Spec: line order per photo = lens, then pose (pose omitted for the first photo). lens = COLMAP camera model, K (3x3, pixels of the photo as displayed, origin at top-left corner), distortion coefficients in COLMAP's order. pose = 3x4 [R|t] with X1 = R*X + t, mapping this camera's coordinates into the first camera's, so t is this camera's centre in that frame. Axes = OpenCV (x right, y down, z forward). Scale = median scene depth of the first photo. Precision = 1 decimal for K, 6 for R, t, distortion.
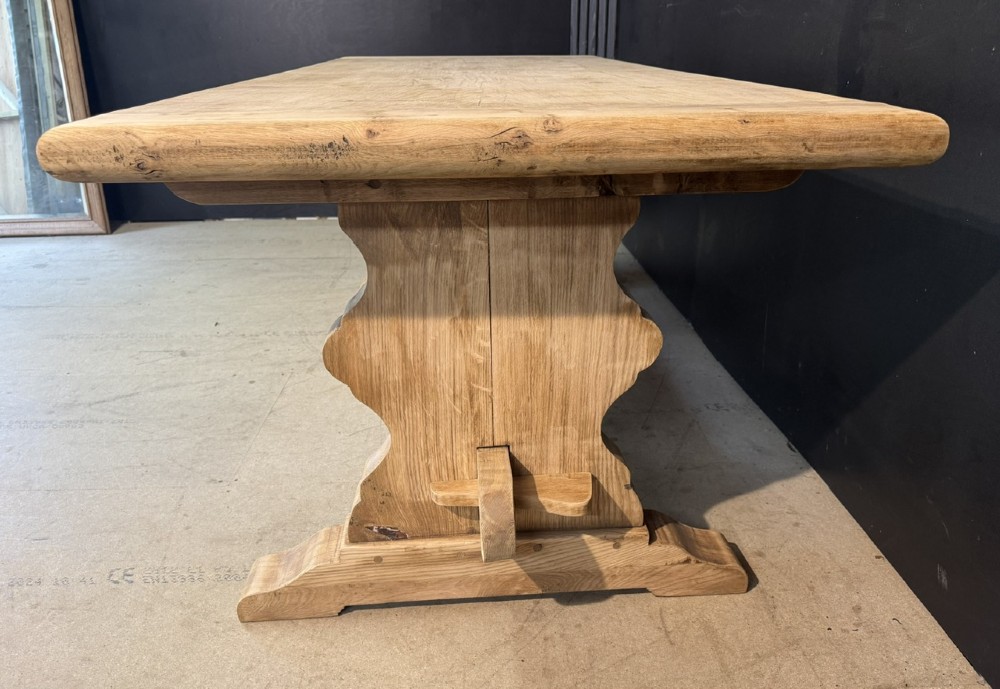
lens RADIAL K [[773.5, 0, 501.2], [0, 773.5, 402.4], [0, 0, 1]] dist [0.103309, -0.180162]
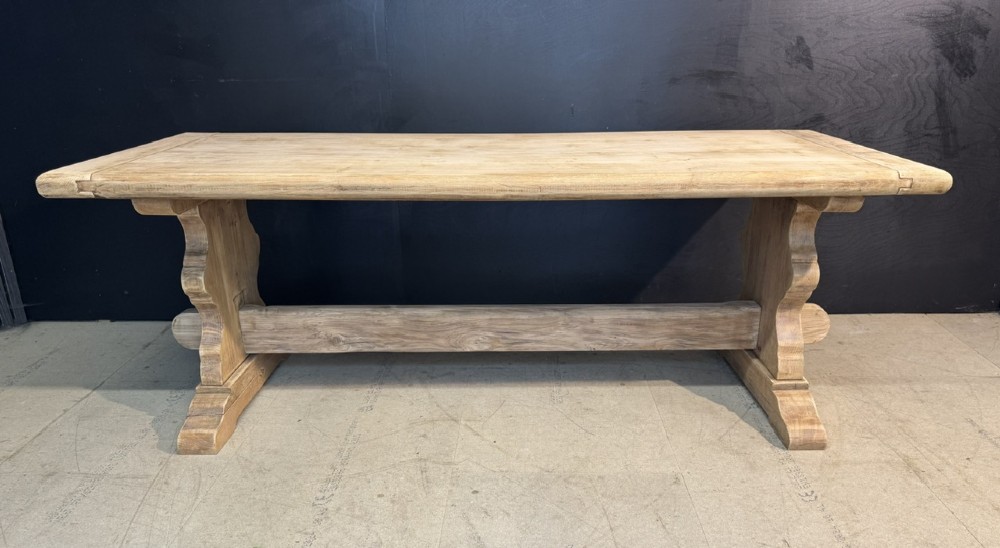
lens RADIAL K [[762.5, 0, 515.8], [0, 762.5, 349.3], [0, 0, 1]] dist [0.111879, -0.171996]
pose [[0.044878, -0.363458, 0.930529, -1.968252], [0.431267, 0.847247, 0.310130, -0.772711], [-0.901107, 0.387388, 0.194770, 1.254013]]
